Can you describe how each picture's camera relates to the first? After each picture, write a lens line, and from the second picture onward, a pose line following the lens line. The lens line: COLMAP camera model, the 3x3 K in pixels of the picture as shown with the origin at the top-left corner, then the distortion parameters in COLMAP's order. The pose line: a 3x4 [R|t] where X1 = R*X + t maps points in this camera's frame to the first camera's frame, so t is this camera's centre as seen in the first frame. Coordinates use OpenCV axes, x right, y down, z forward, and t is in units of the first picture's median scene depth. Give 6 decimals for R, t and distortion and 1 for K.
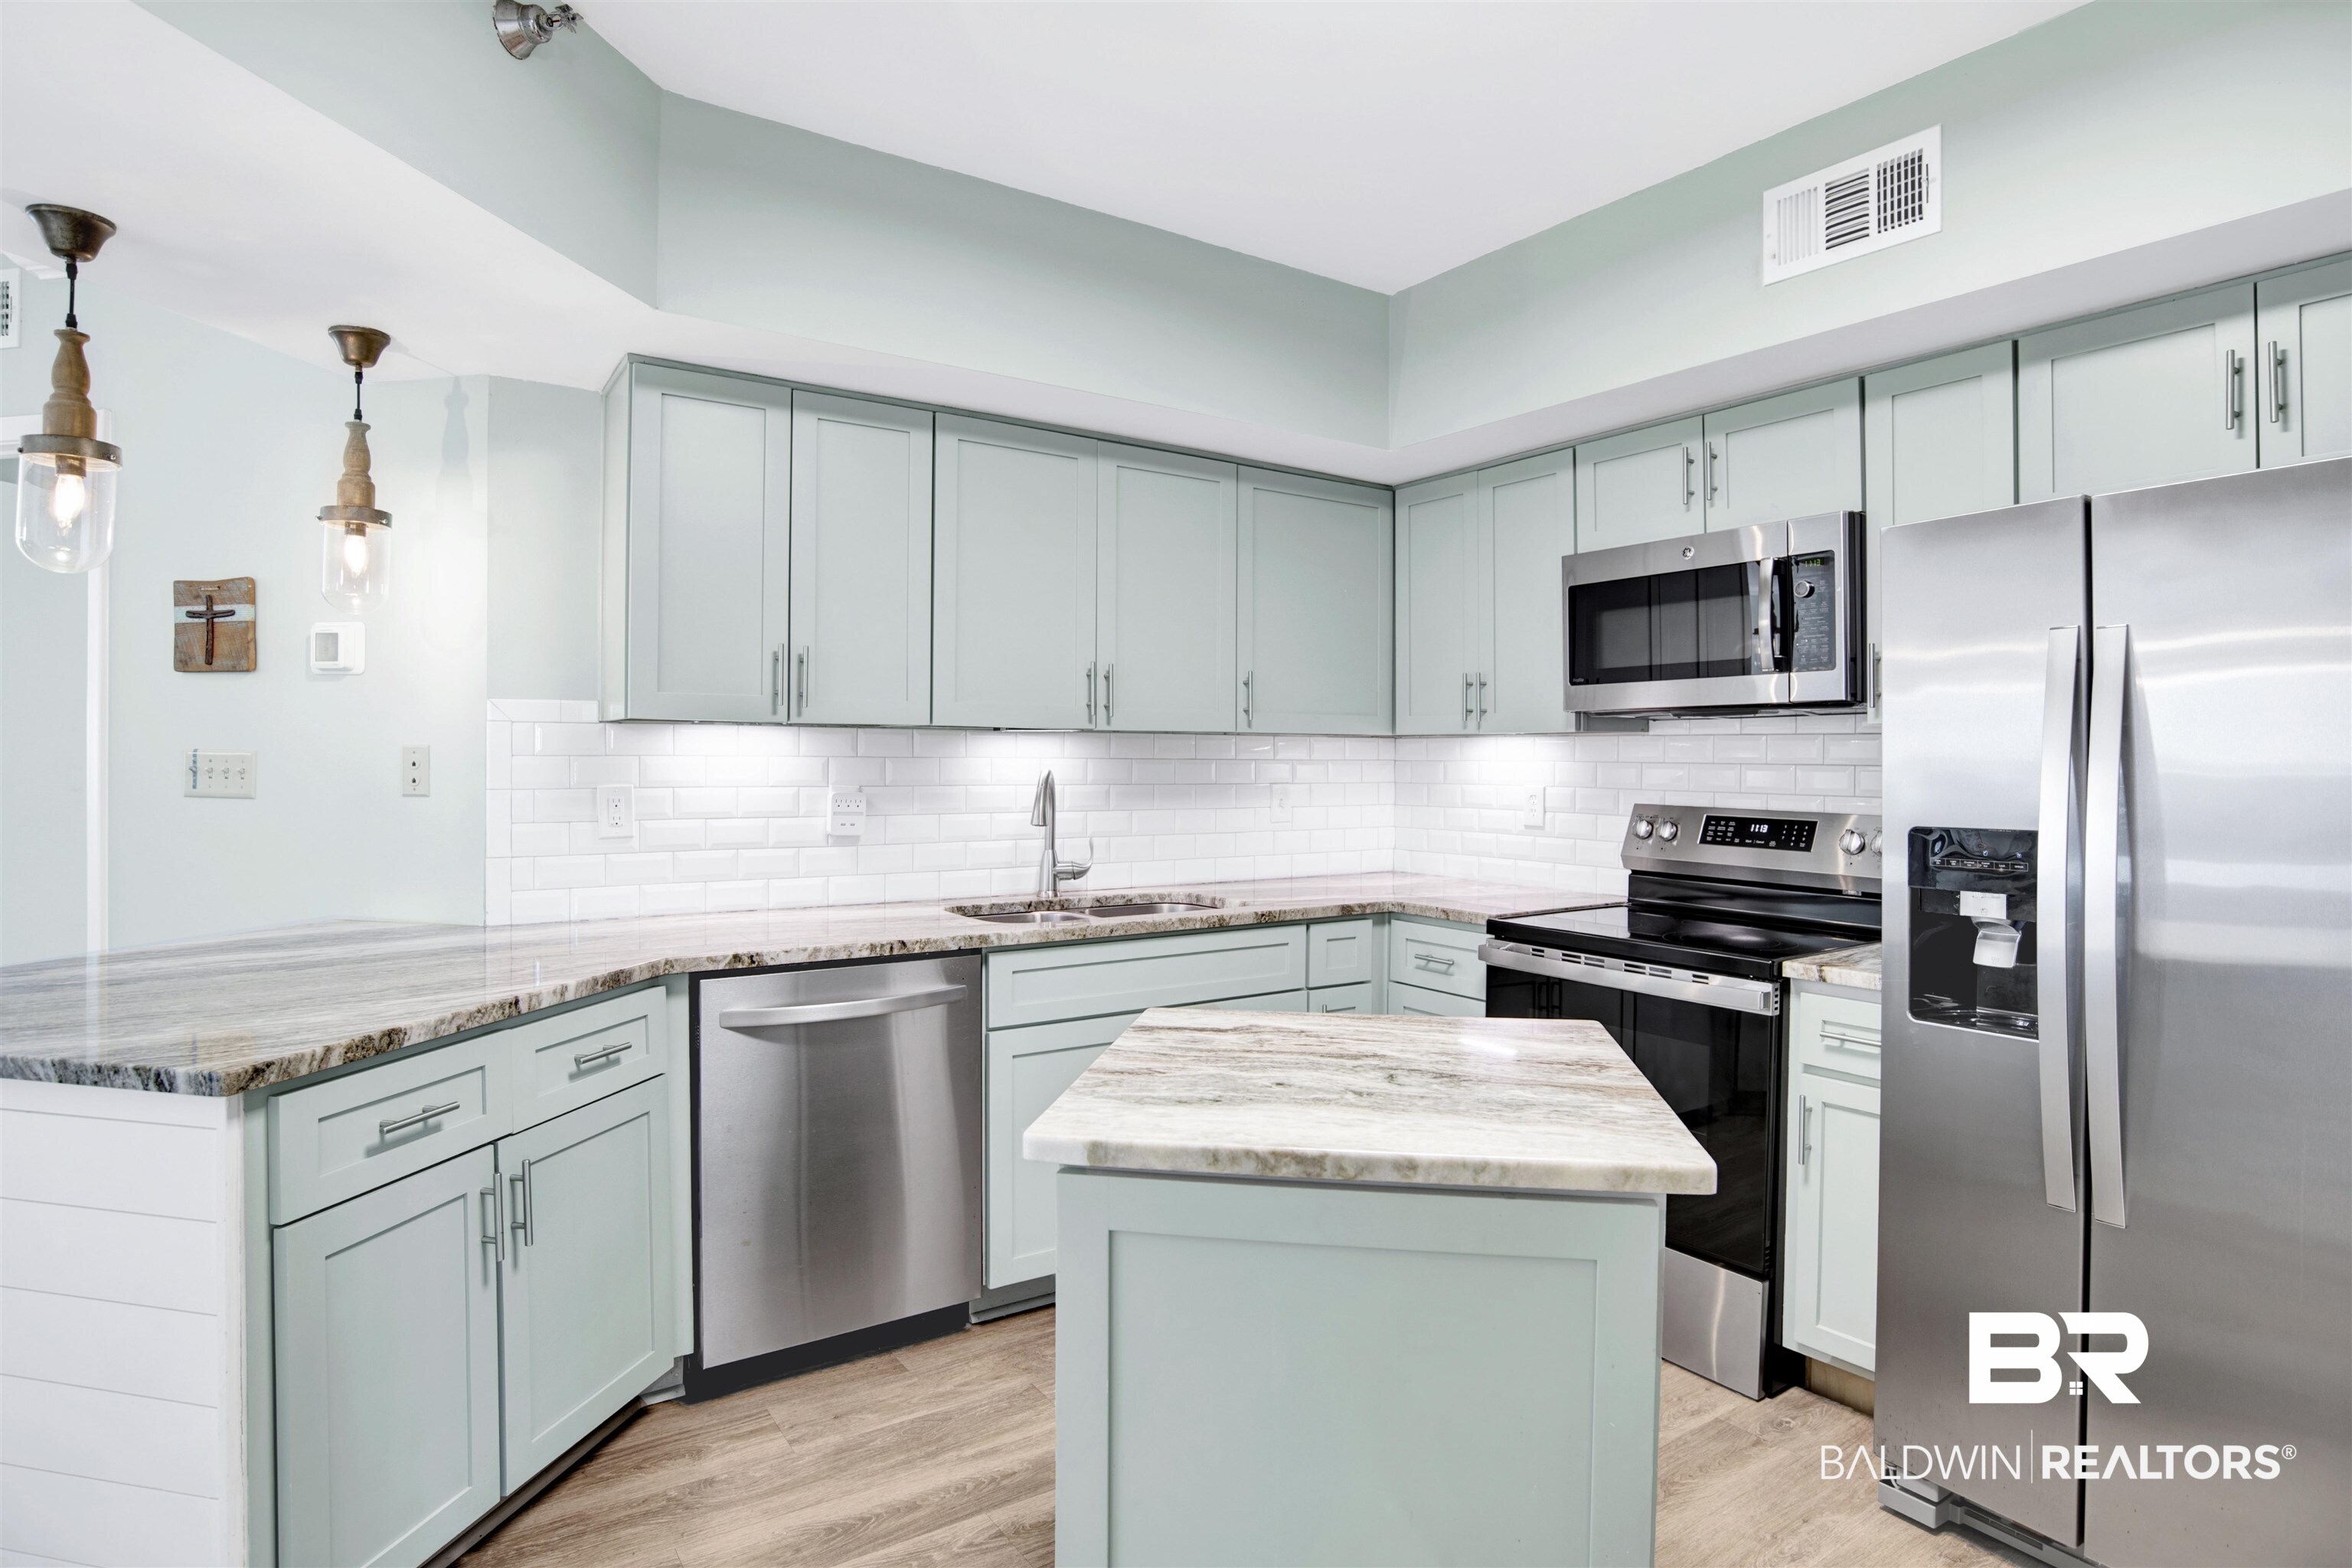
lens RADIAL K [[1241.7, 0, 1165.9], [0, 1241.7, 764.9], [0, 0, 1]] dist [-0.072885, 0.028467]
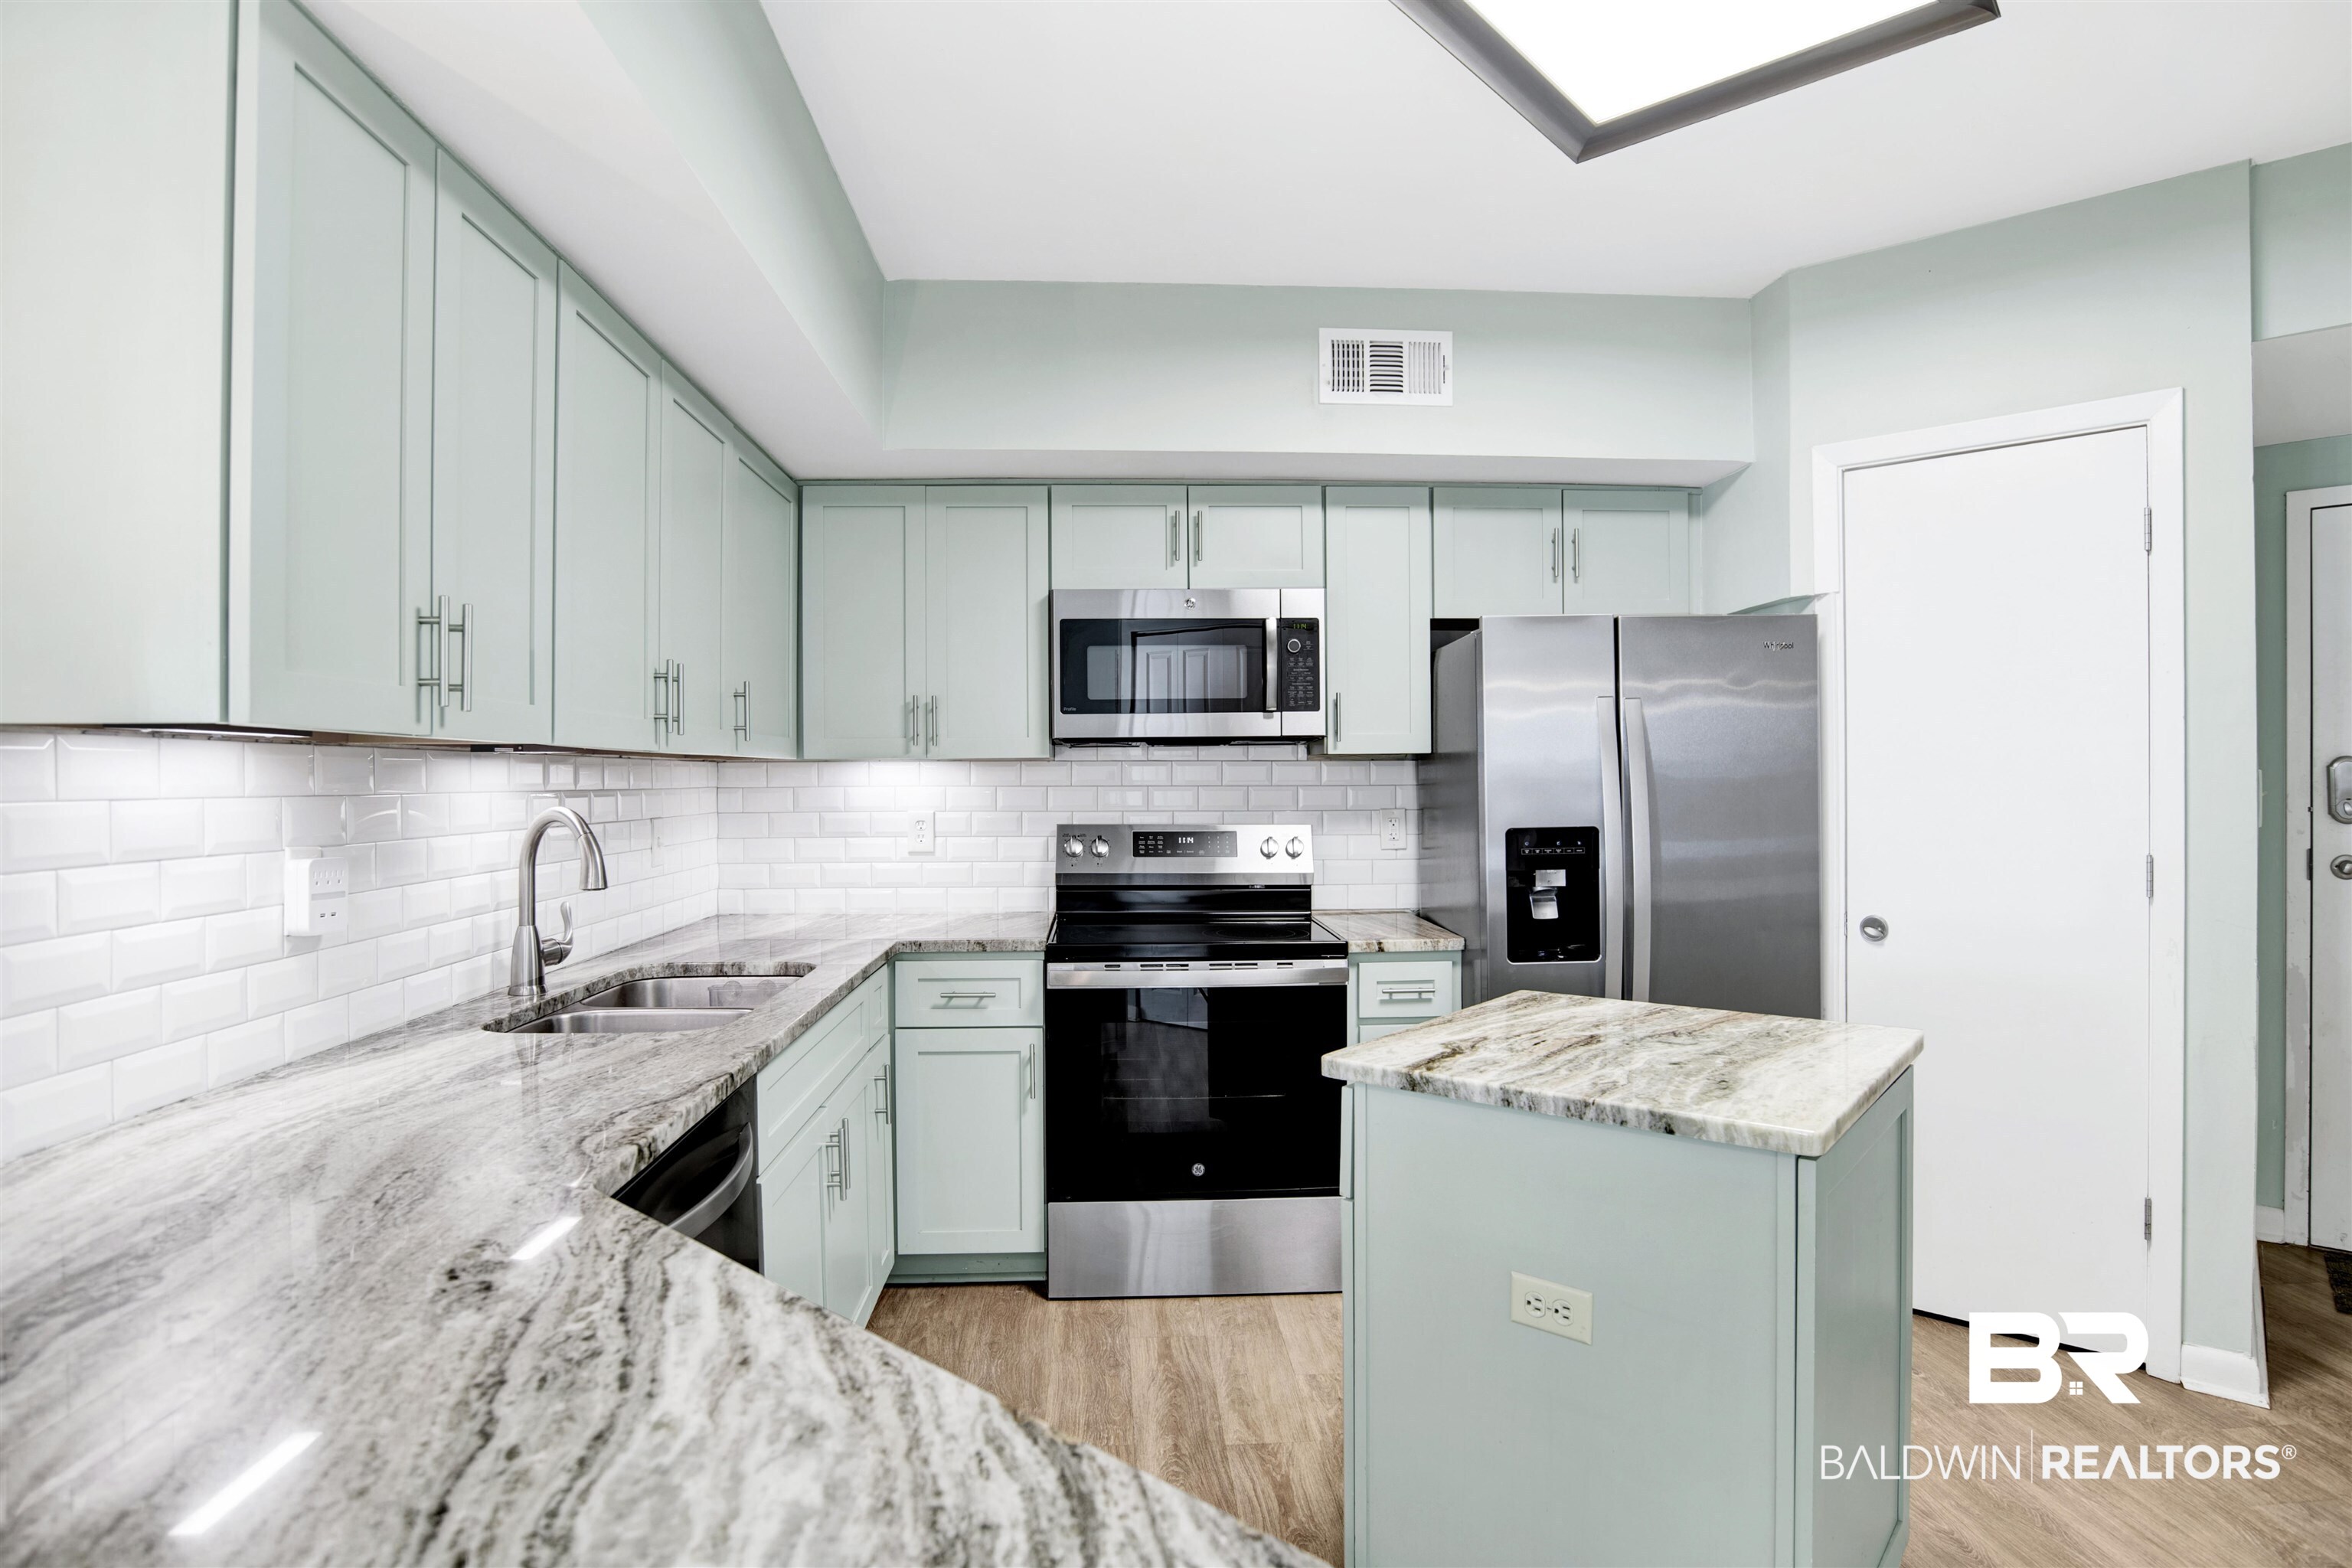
lens RADIAL K [[1241.7, 0, 1165.9], [0, 1241.7, 764.9], [0, 0, 1]] dist [-0.072885, 0.028467]
pose [[0.513161, 0.001219, 0.858291, -0.612628], [0.012408, 0.999884, -0.008839, -0.011806], [-0.858203, 0.015185, 0.513086, 0.441556]]
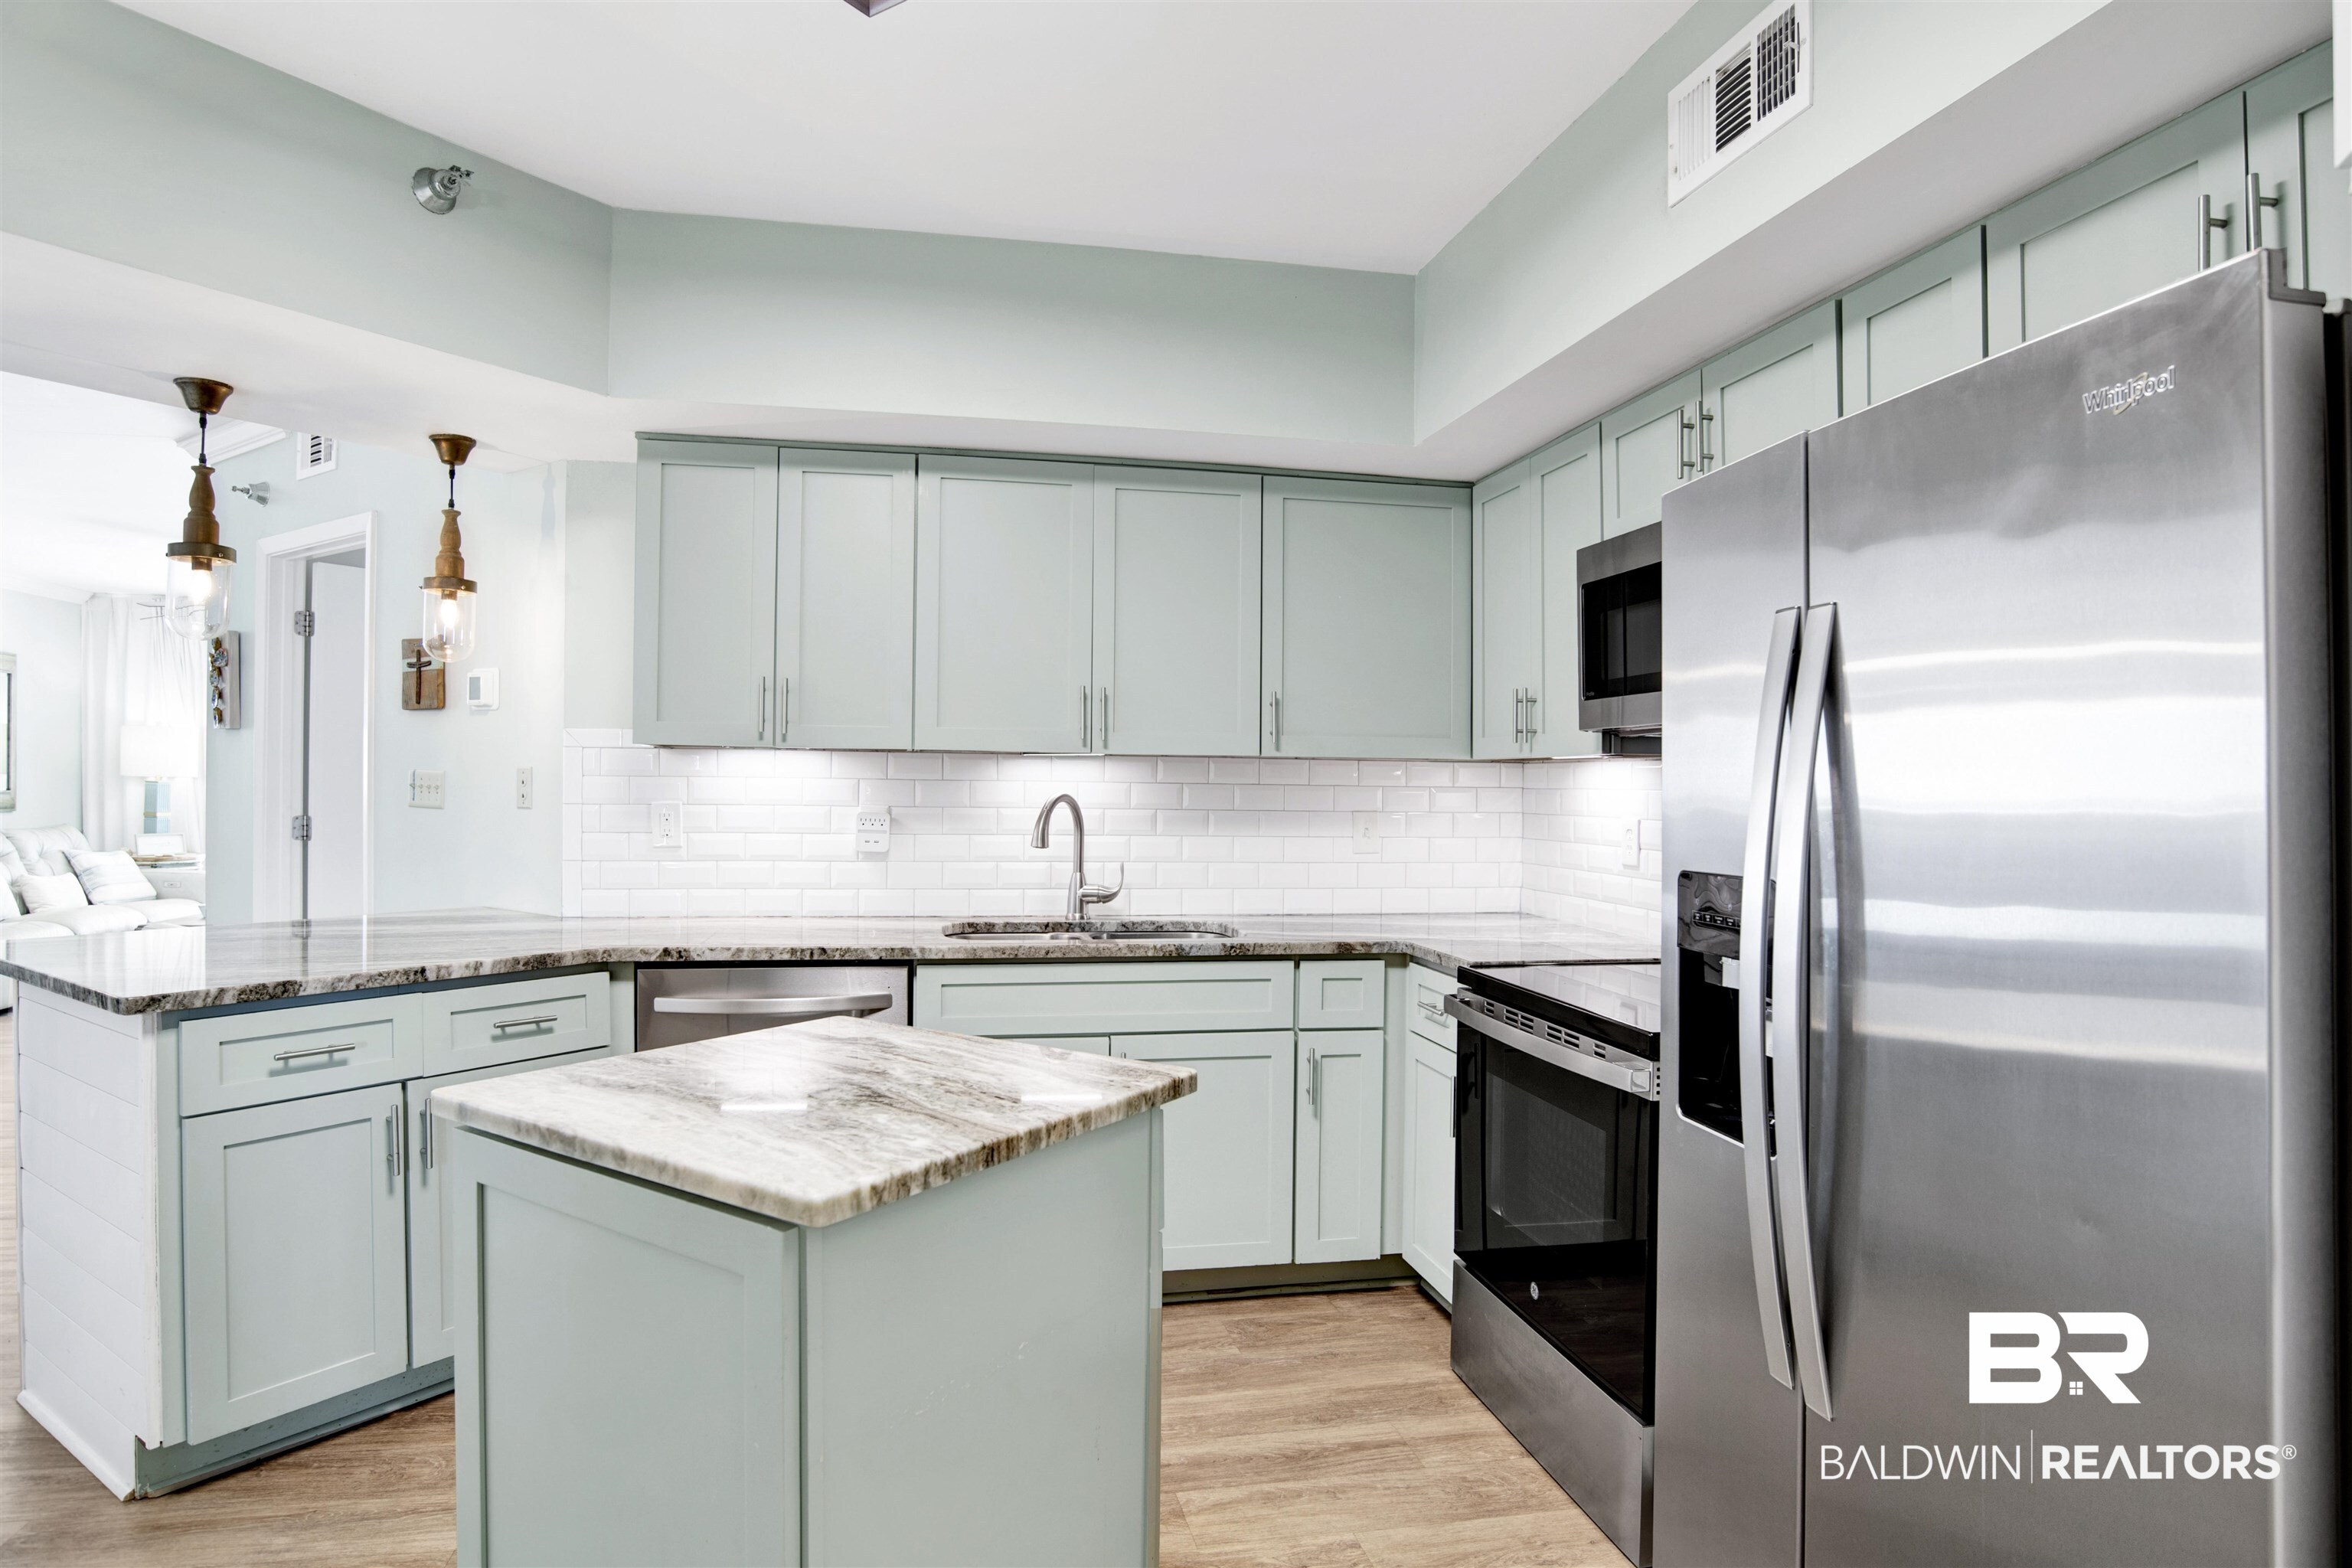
lens RADIAL K [[1295.4, 0, 1176.0], [0, 1295.4, 784.0], [0, 0, 1]] dist [-0.078532, 0.037868]
pose [[0.918779, 0.006709, -0.394715, 0.492456], [-0.009746, 0.999936, -0.005690, 0.002041], [0.394652, 0.009075, 0.918786, 0.079256]]
